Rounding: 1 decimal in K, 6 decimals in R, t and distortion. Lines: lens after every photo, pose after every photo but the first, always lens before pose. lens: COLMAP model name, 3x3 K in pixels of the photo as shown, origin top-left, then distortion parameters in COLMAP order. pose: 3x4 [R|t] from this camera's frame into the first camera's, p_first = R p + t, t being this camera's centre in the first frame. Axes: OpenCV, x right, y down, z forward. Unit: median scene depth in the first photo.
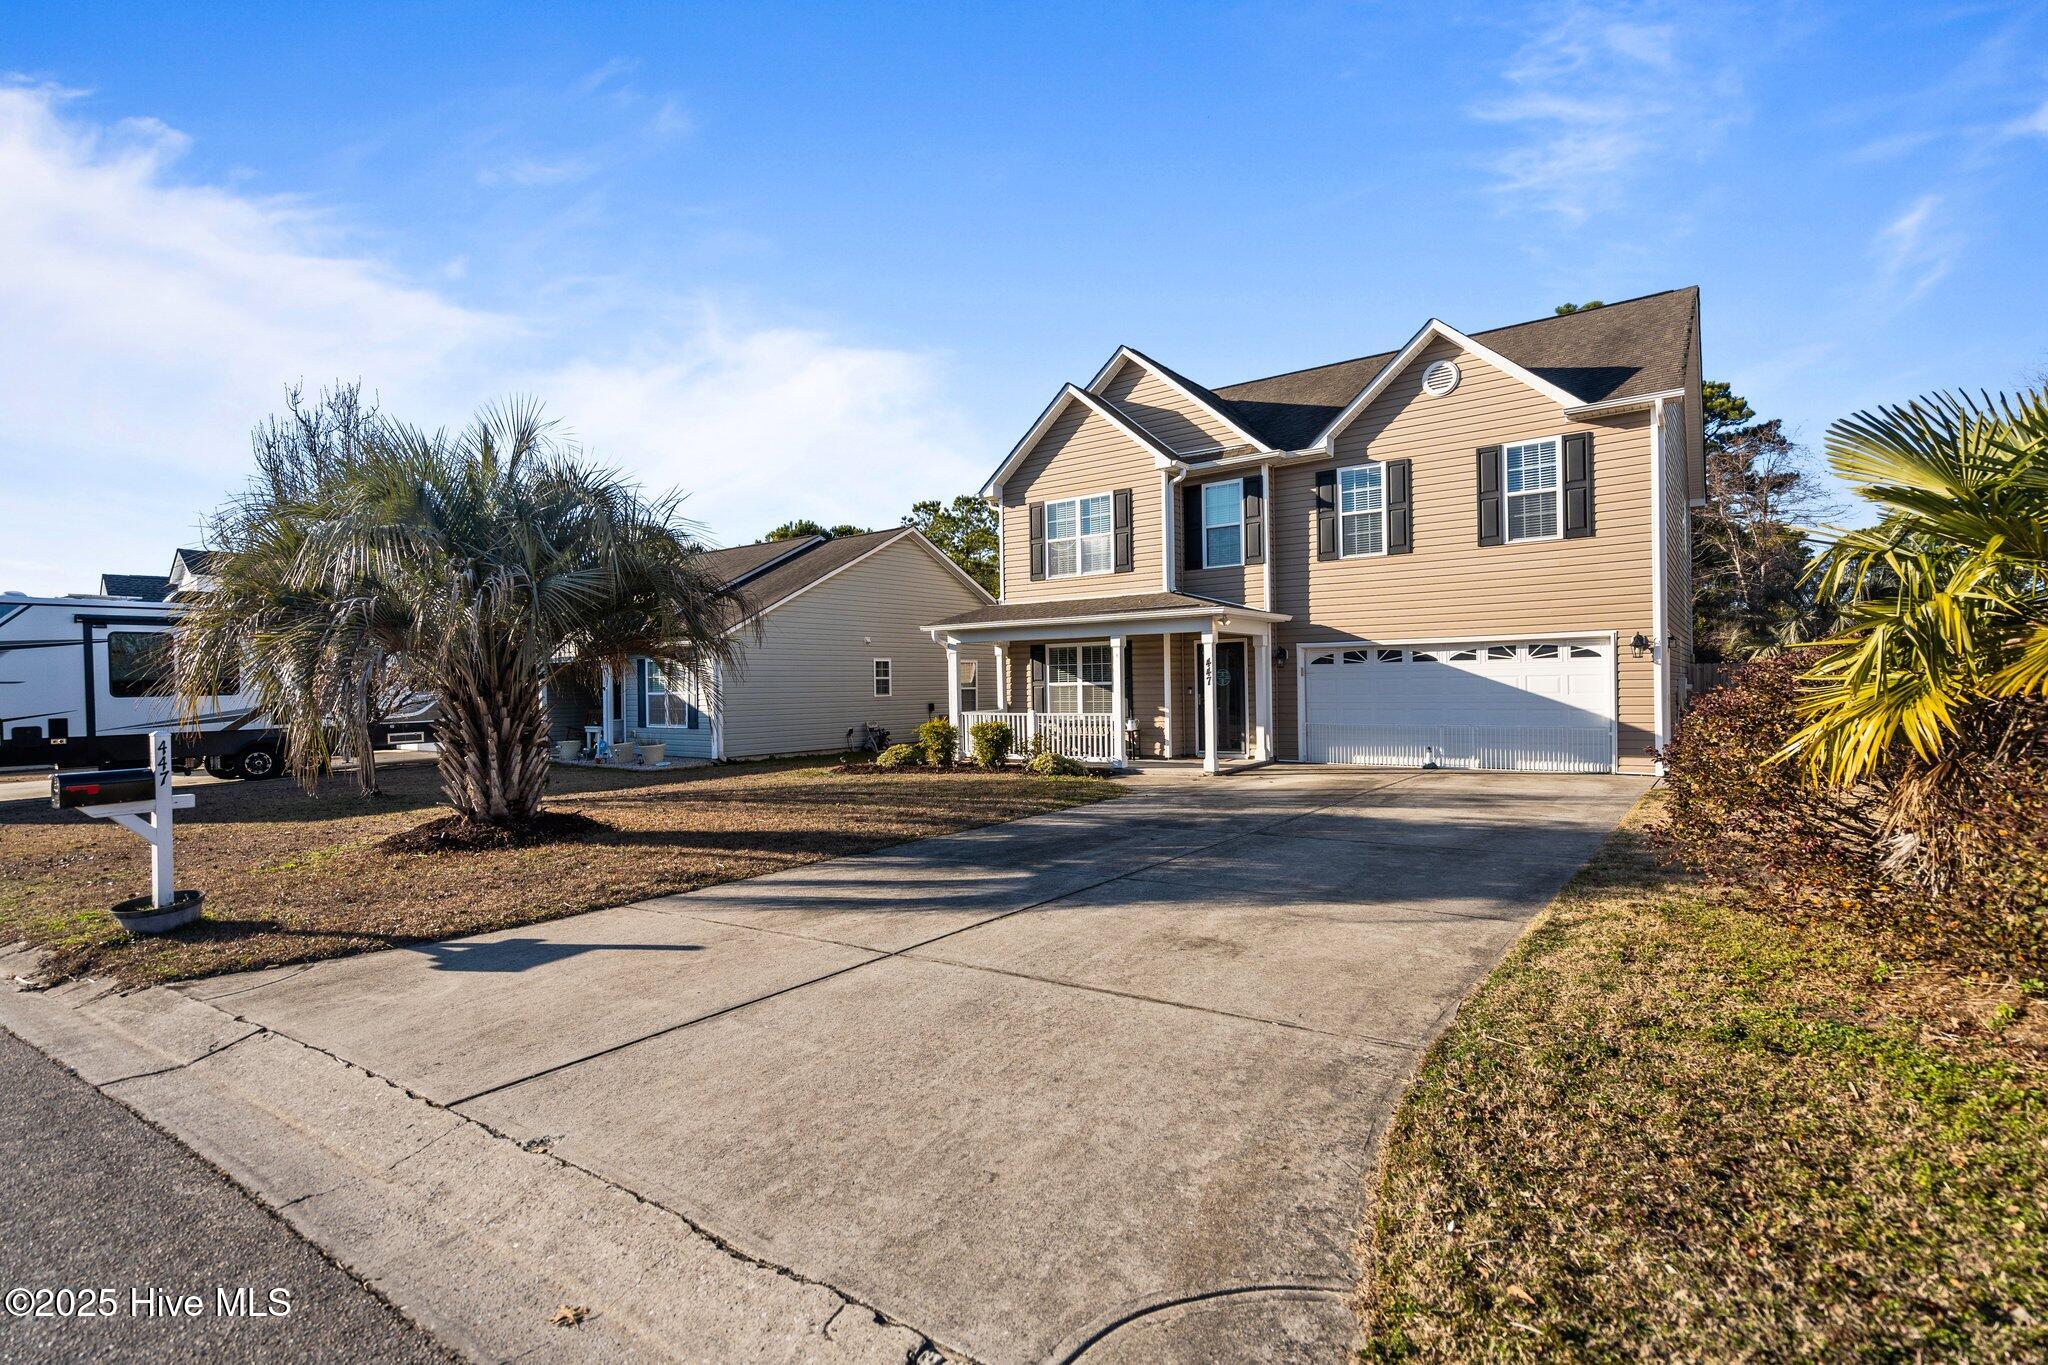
lens RADIAL K [[953.3, 0, 1023.9], [0, 953.3, 686.3], [0, 0, 1]] dist [0.003144, 0.000561]
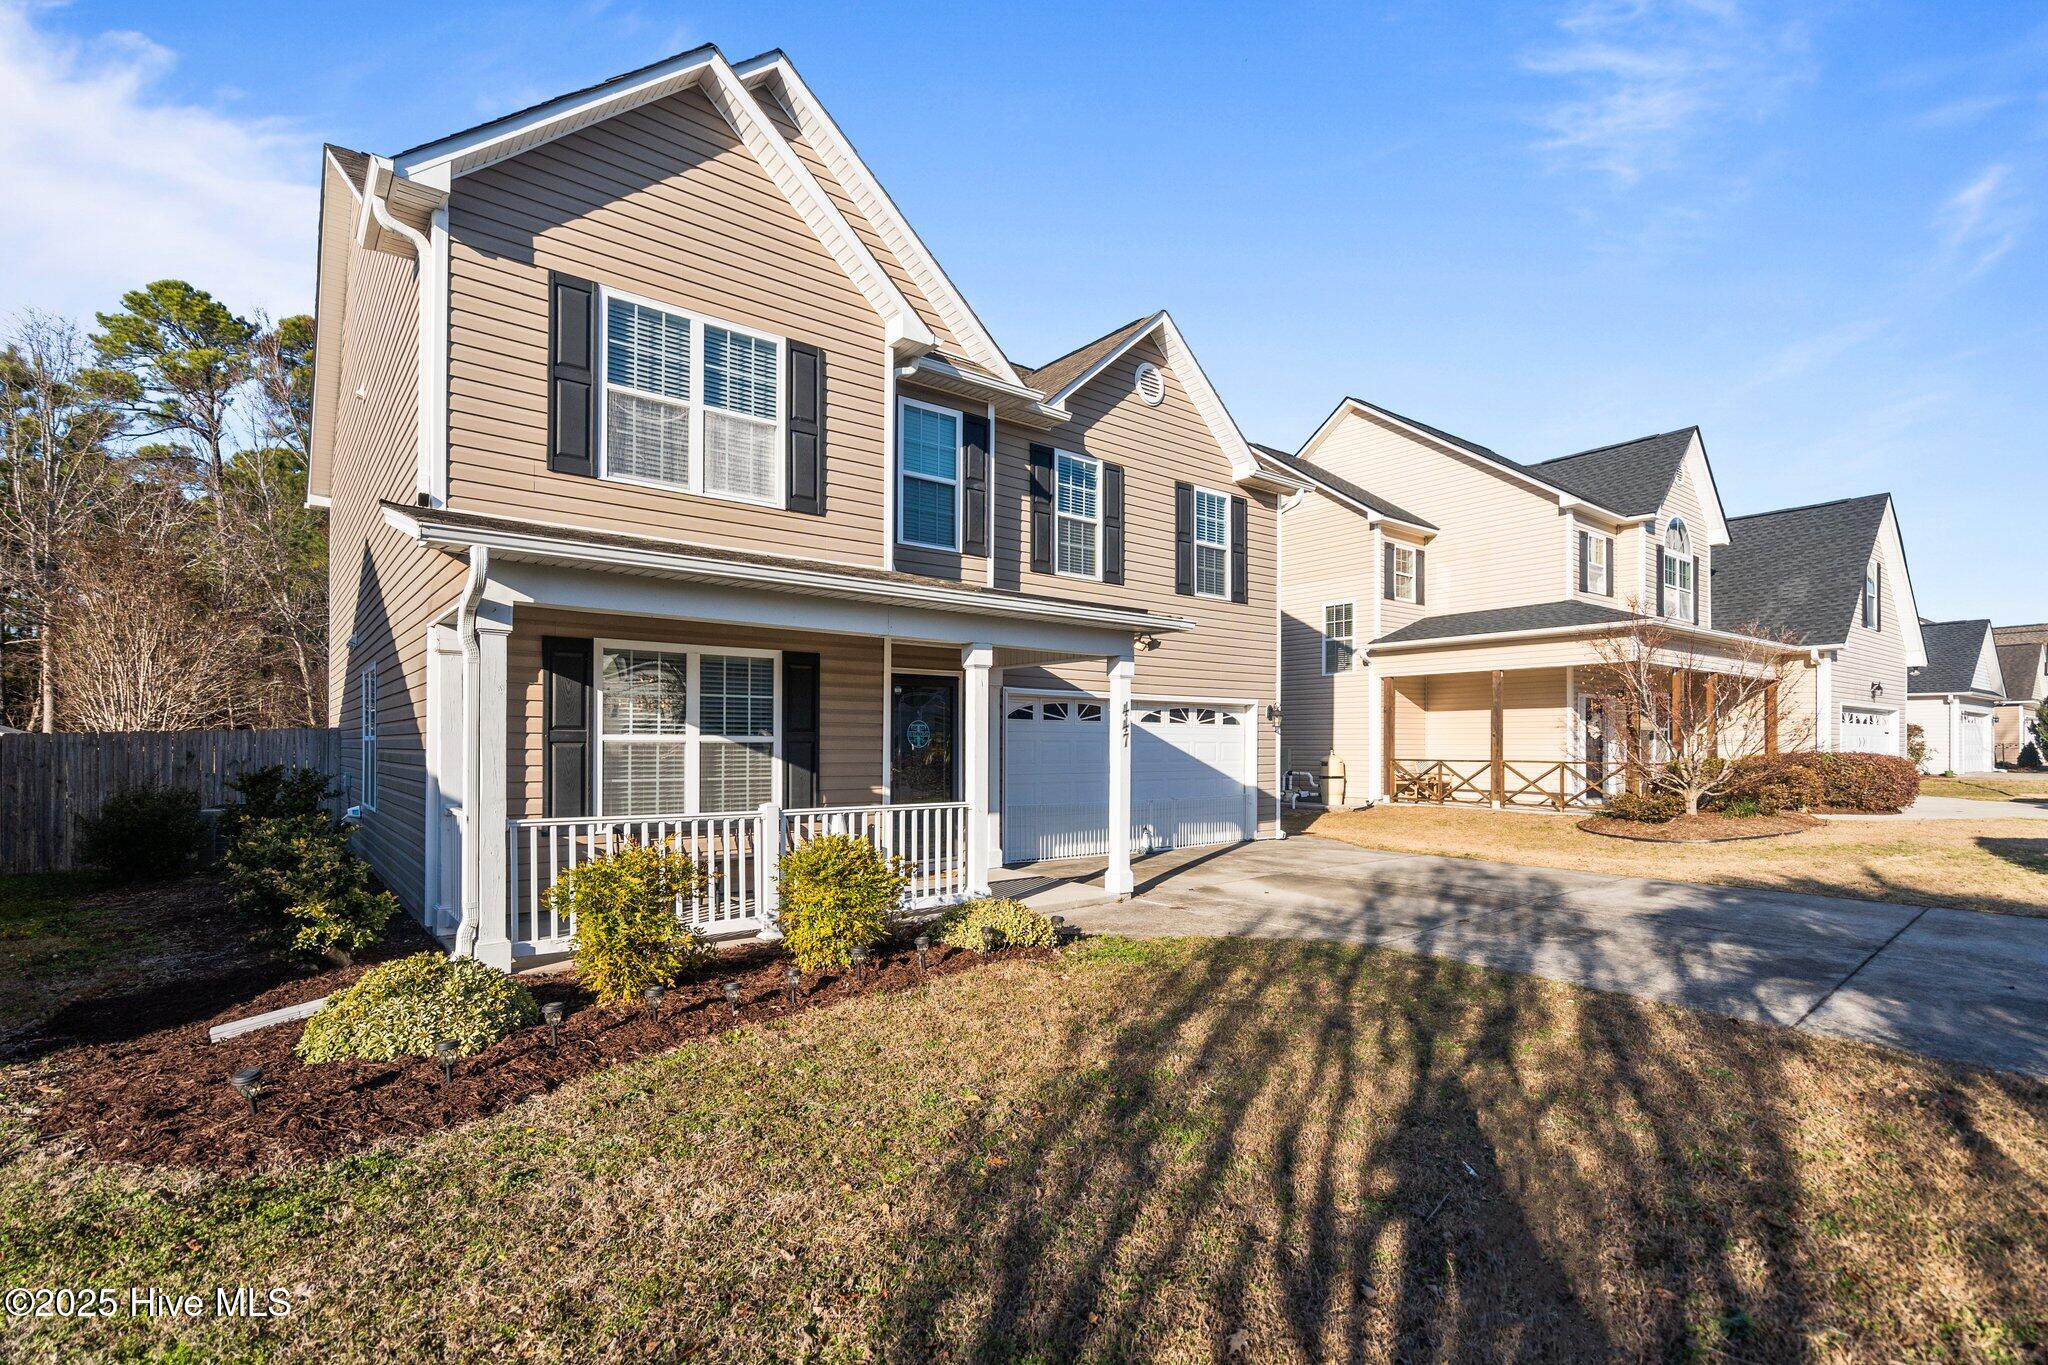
lens RADIAL K [[958.4, 0, 1021.0], [0, 958.4, 737.1], [0, 0, 1]] dist [-0.001331, 0.000095]
pose [[0.250750, 0.025637, 0.967712, -0.365995], [-0.005548, 0.999671, -0.025046, 0.007440], [-0.968036, 0.000911, 0.250810, 0.829981]]
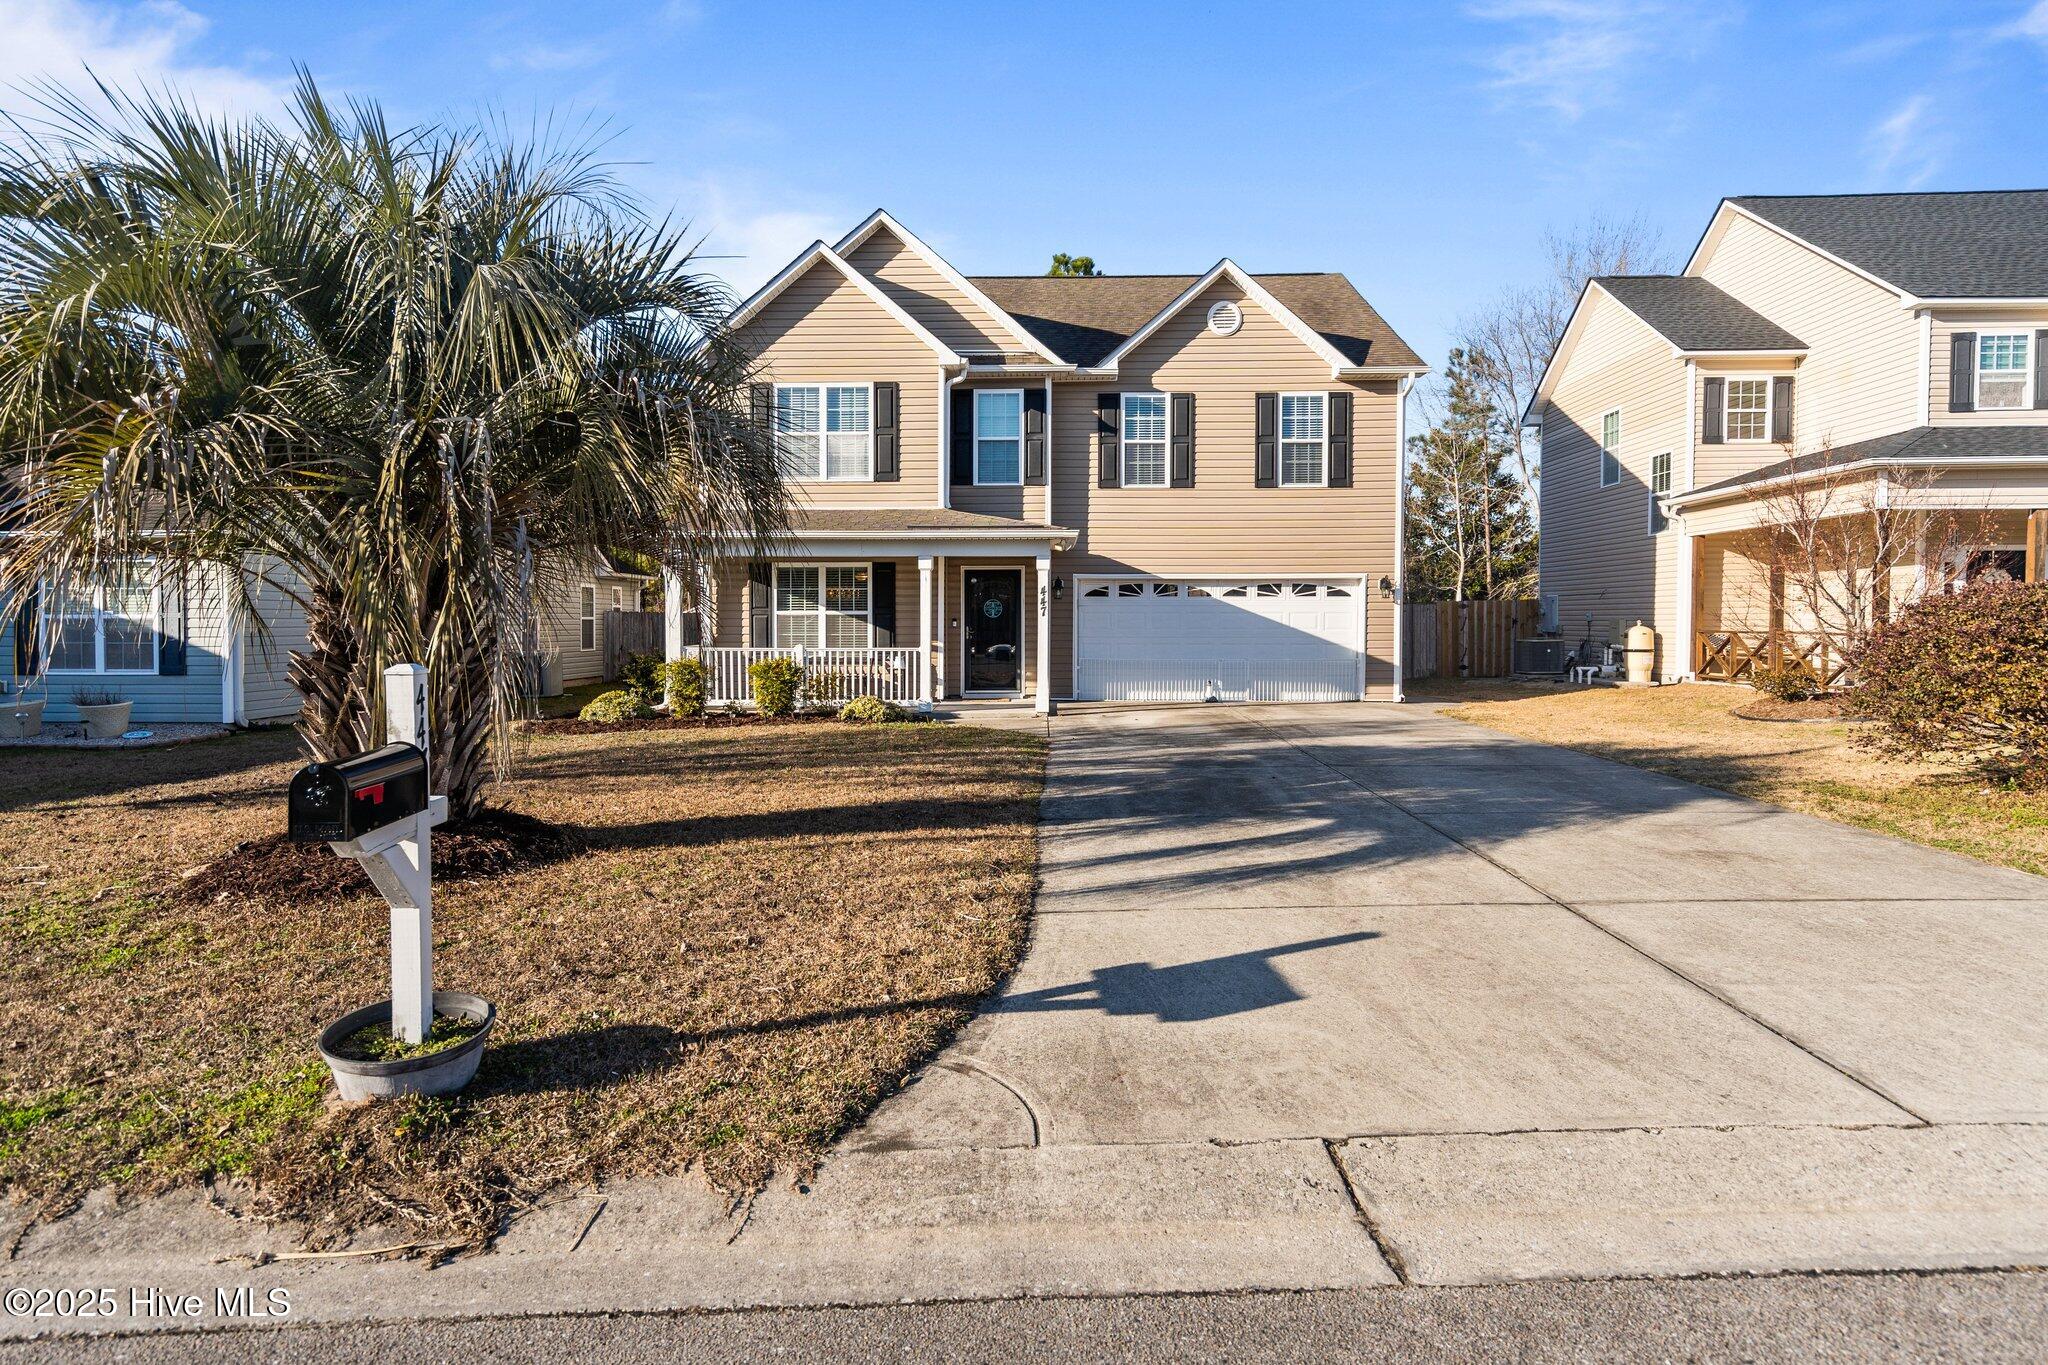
lens RADIAL K [[1090.9, 0, 1010.1], [0, 1090.9, 646.2], [0, 0, 1]] dist [0.005167, -0.000036]
pose [[0.821927, 0.001468, 0.569591, -0.381670], [-0.013064, 0.999782, 0.016275, 0.009729], [-0.569443, -0.020818, 0.821767, 0.153884]]
